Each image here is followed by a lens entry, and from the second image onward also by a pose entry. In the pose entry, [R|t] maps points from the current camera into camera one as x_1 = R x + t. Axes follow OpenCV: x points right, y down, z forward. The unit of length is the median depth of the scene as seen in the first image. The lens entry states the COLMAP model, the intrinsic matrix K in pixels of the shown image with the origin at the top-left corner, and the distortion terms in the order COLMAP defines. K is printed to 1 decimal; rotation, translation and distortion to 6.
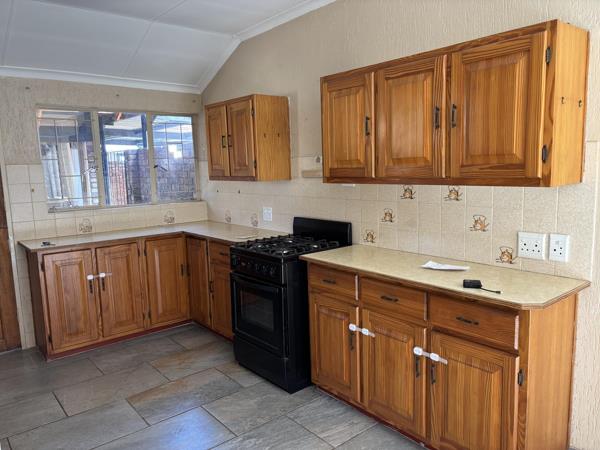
lens RADIAL K [[455.2, 0, 299.9], [0, 455.2, 227.9], [0, 0, 1]] dist [0.086499, -0.117639]
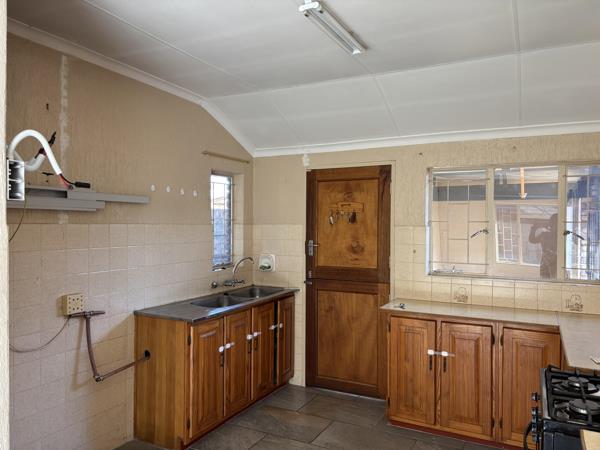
lens RADIAL K [[455.2, 0, 299.9], [0, 455.2, 227.9], [0, 0, 1]] dist [0.086499, -0.117639]
pose [[0.394456, 0.039731, -0.918055, 0.257861], [-0.143068, 0.989537, -0.018647, -0.078944], [0.907709, 0.138700, 0.396013, 0.365989]]
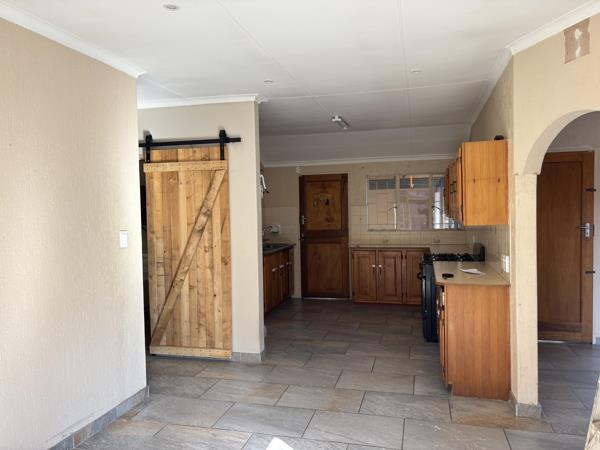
lens RADIAL K [[455.2, 0, 299.9], [0, 455.2, 227.9], [0, 0, 1]] dist [0.086499, -0.117639]
pose [[0.585438, 0.050534, -0.809141, 0.845459], [-0.106320, 0.994221, -0.014833, 0.012156], [0.803715, 0.094712, 0.587428, -0.340488]]
